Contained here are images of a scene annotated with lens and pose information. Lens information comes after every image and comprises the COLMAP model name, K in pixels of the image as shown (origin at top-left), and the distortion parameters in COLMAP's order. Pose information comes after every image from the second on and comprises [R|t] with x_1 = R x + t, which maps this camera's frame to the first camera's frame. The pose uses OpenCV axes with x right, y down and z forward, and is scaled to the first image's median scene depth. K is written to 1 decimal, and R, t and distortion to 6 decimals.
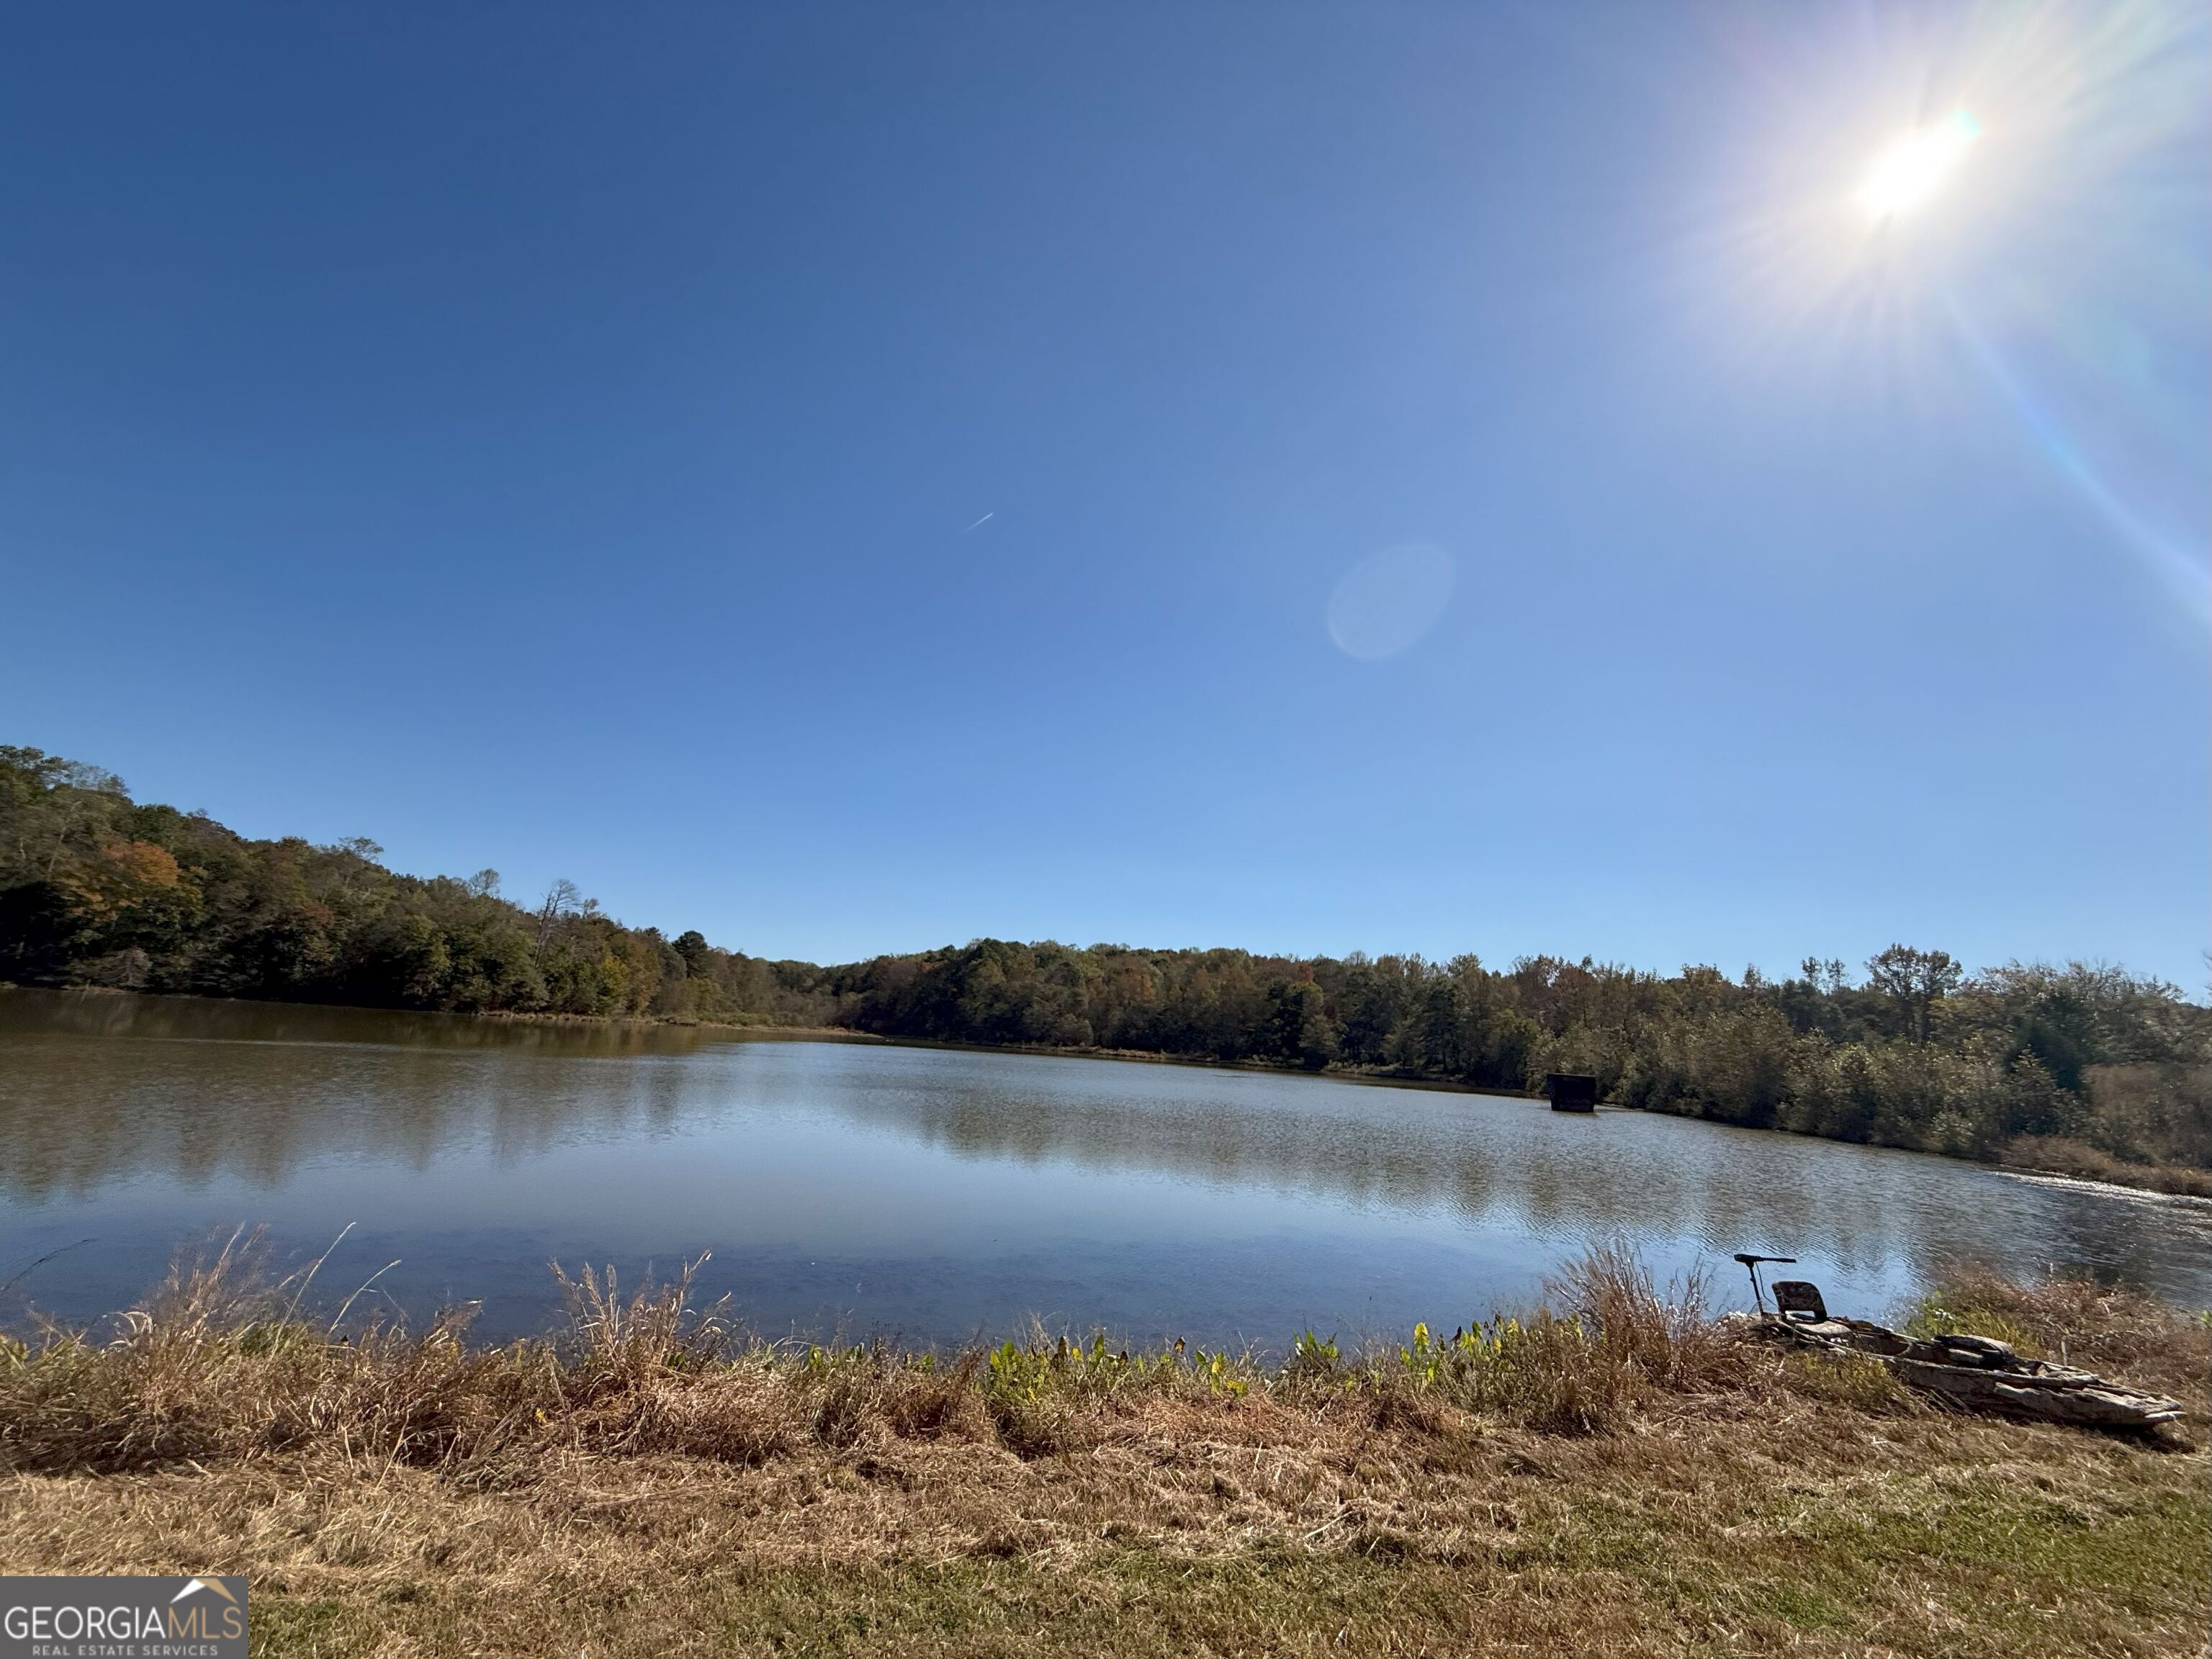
lens RADIAL K [[878.7, 0, 1103.7], [0, 878.7, 819.7], [0, 0, 1]] dist [-0.001241, 0.000066]
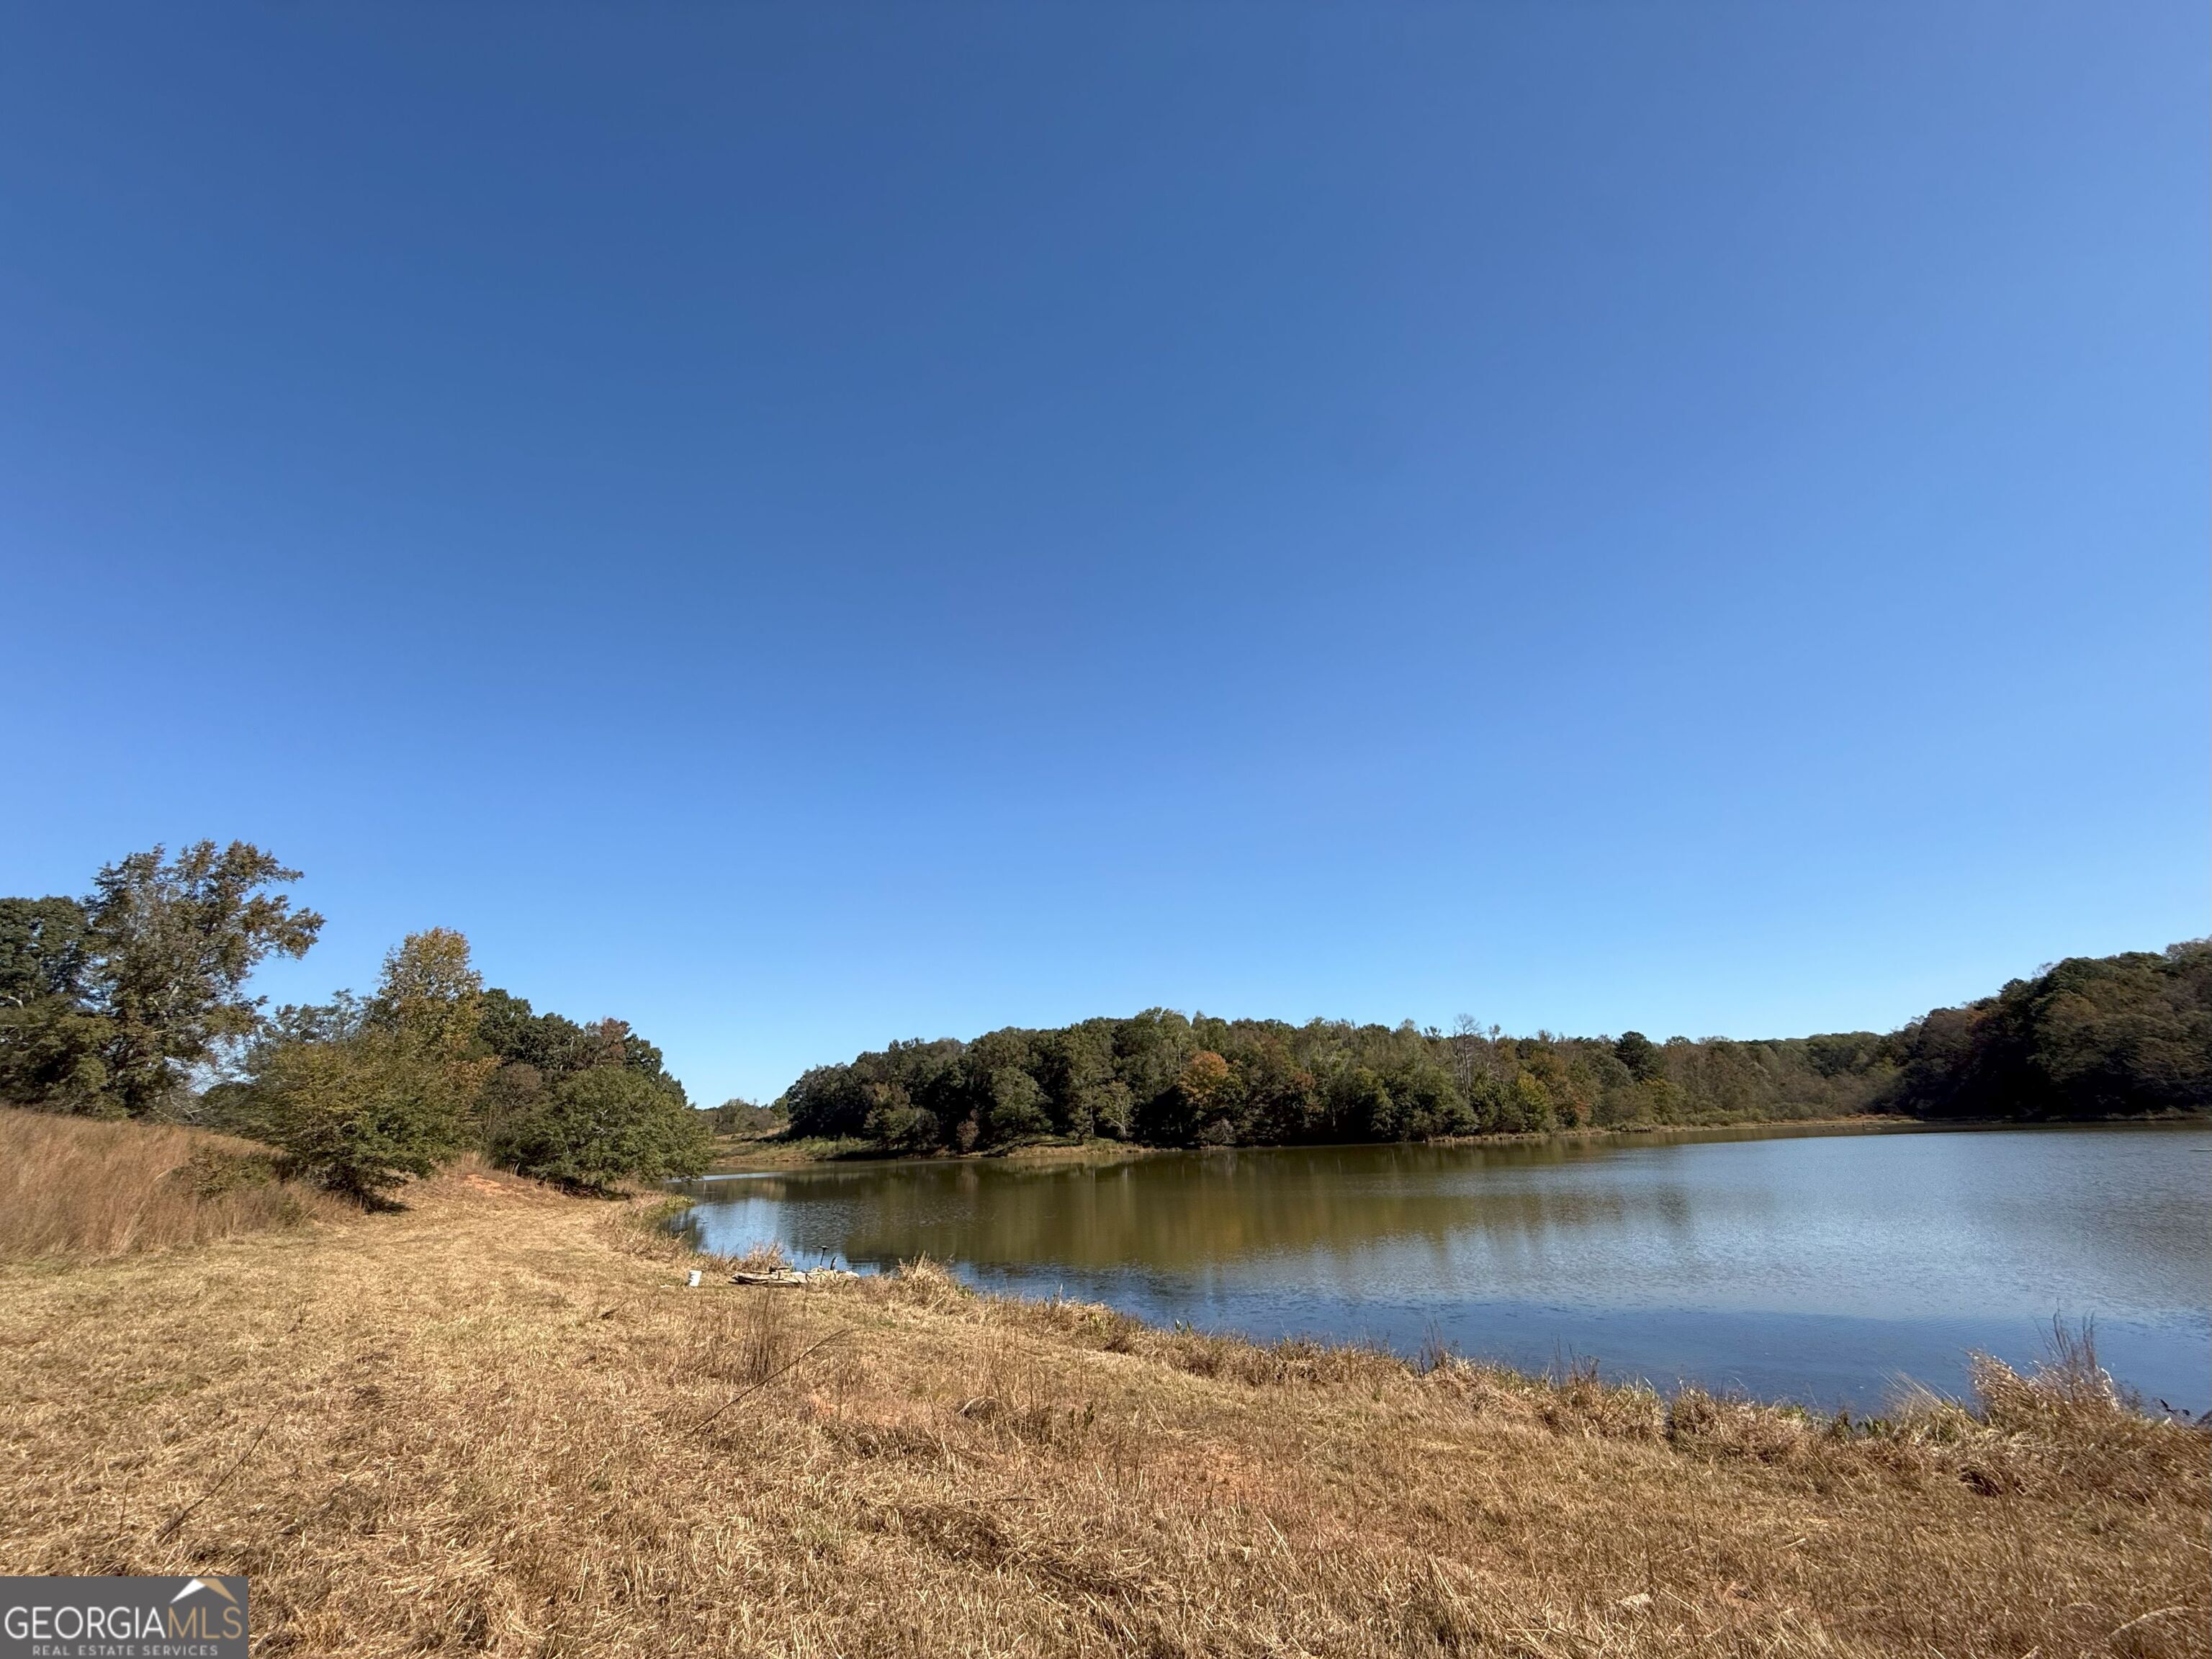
lens RADIAL K [[878.7, 0, 1102.4], [0, 878.7, 833.4], [0, 0, 1]] dist [-0.001241, 0.000066]
pose [[0.461443, -0.367241, -0.807592, 0.180108], [0.283631, 0.923594, -0.257930, 0.012475], [0.840609, -0.110038, 0.530347, 0.023854]]
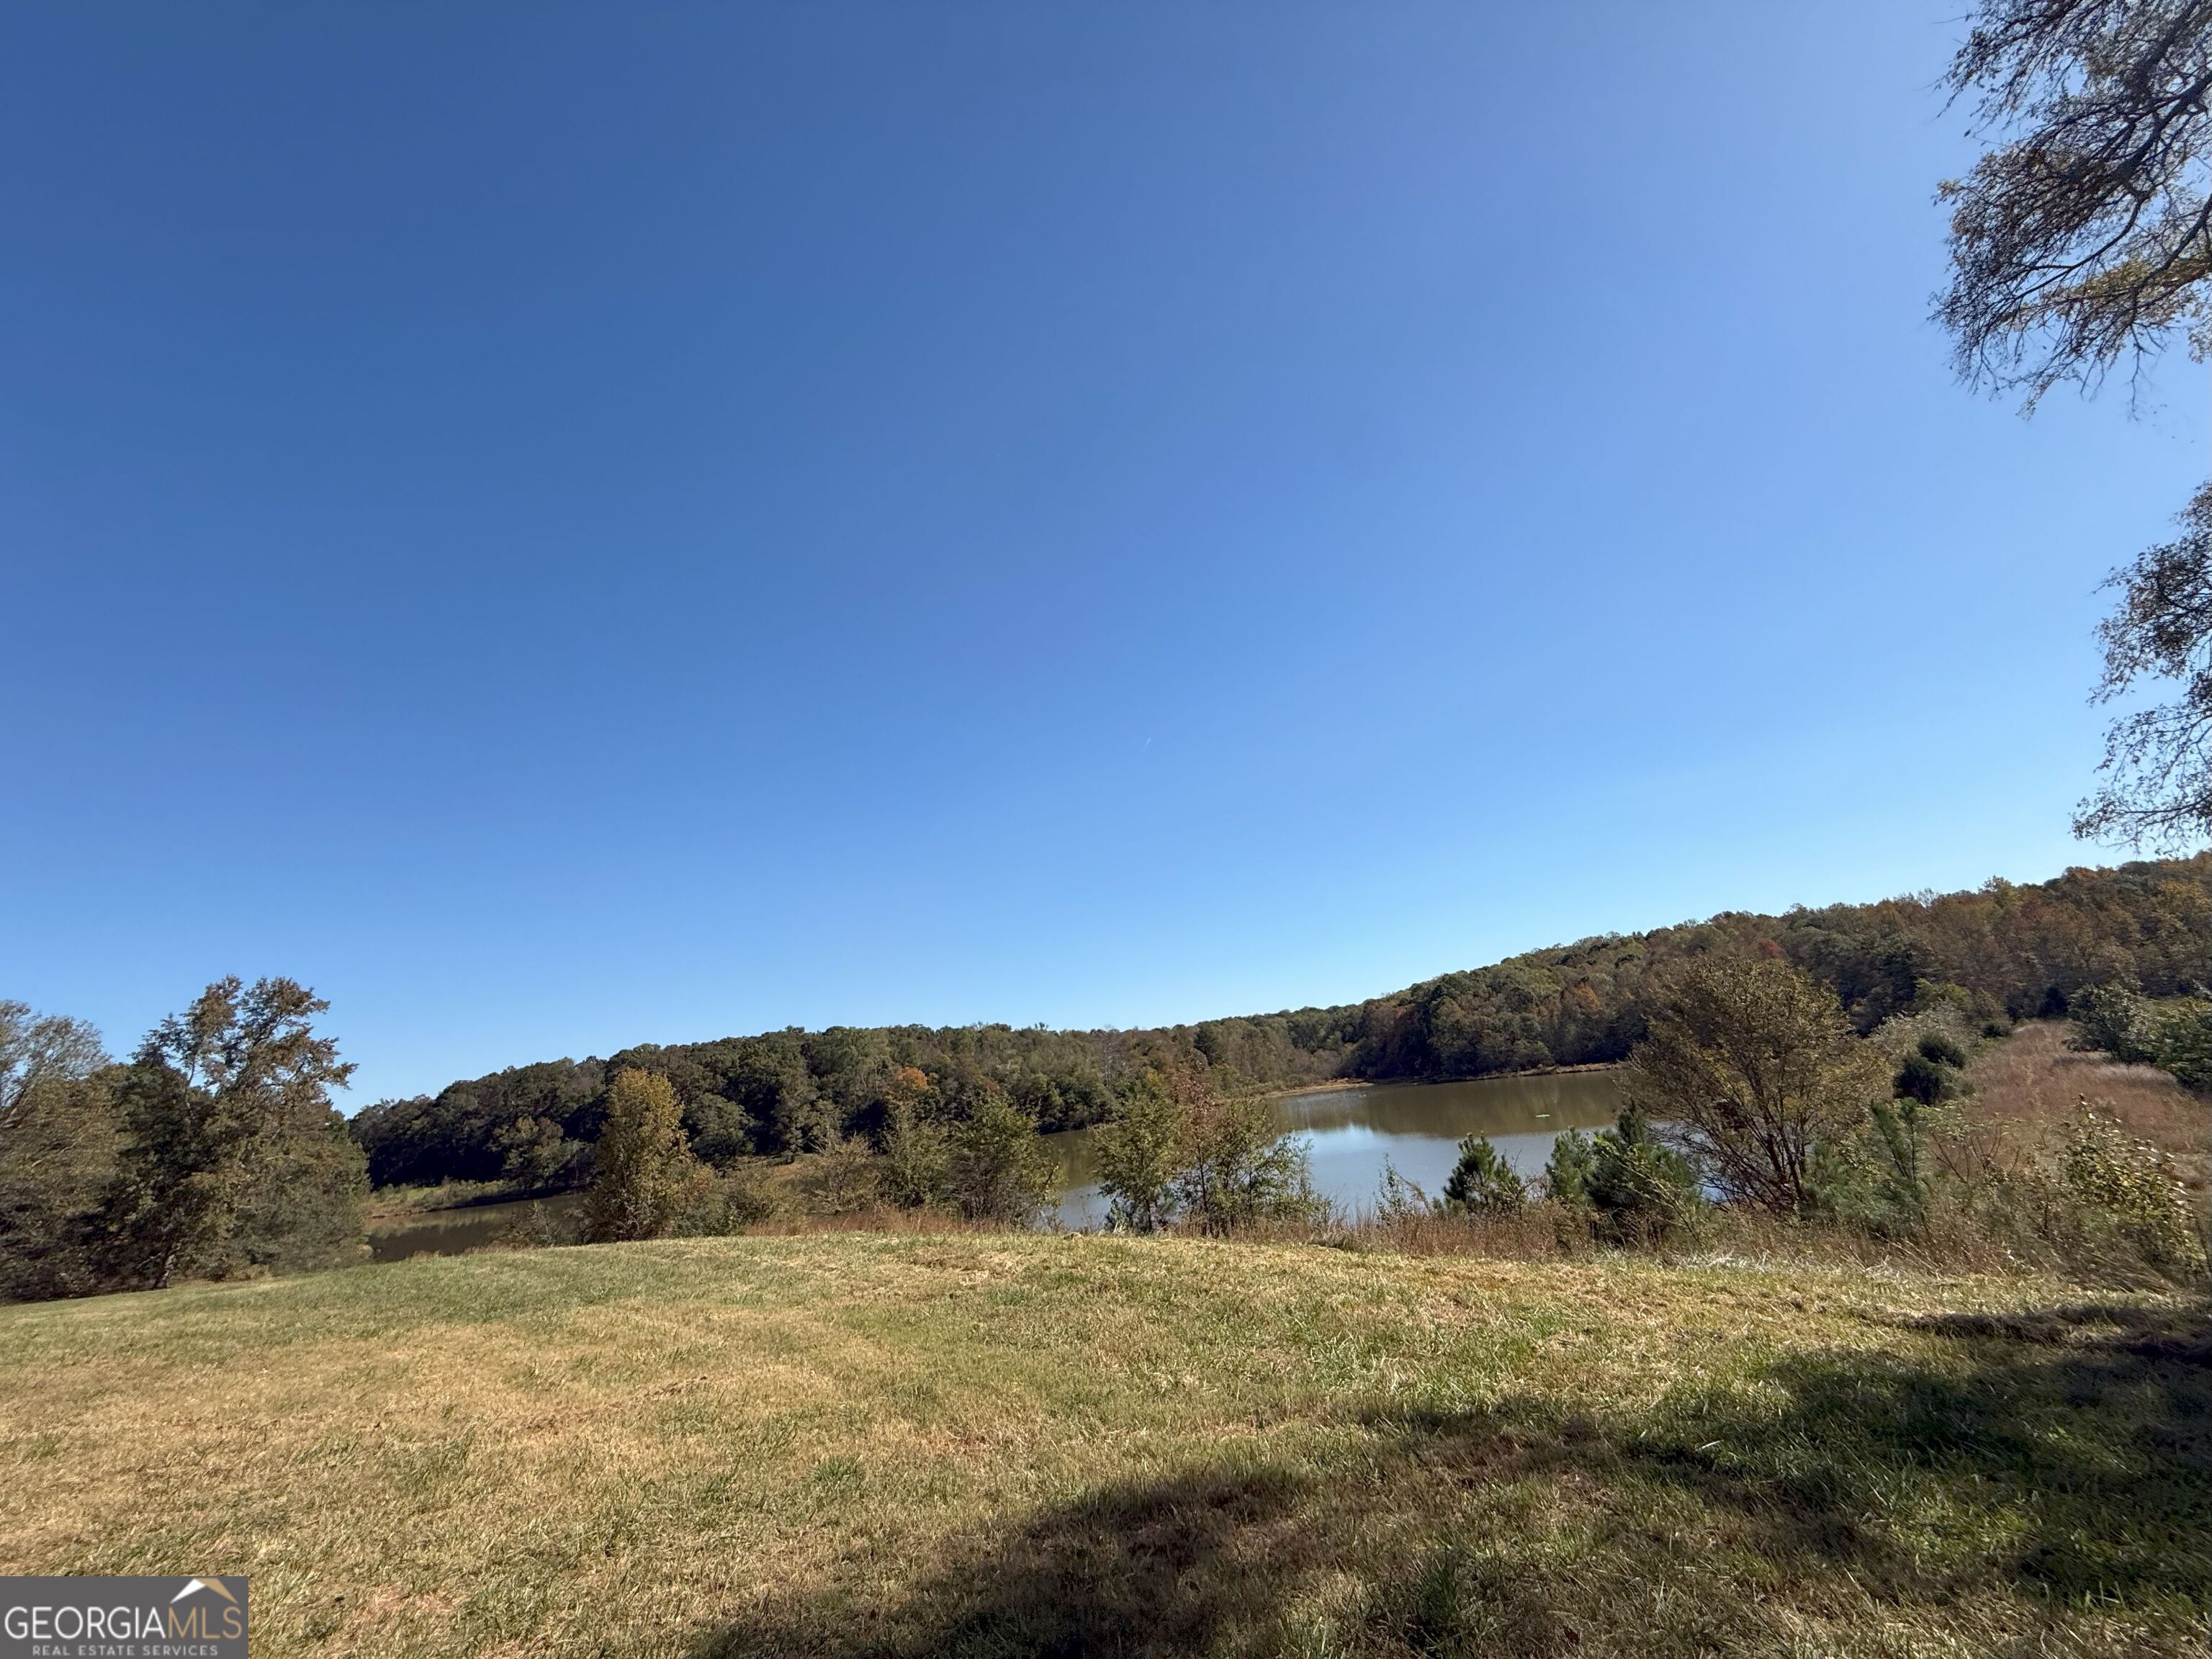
lens RADIAL K [[878.7, 0, 1100.6], [0, 878.7, 830.8], [0, 0, 1]] dist [-0.001241, 0.000066]
pose [[0.807915, -0.311394, -0.500307, 0.201632], [0.306192, 0.947208, -0.095097, -0.100097], [0.503508, -0.076360, 0.860610, -0.228389]]
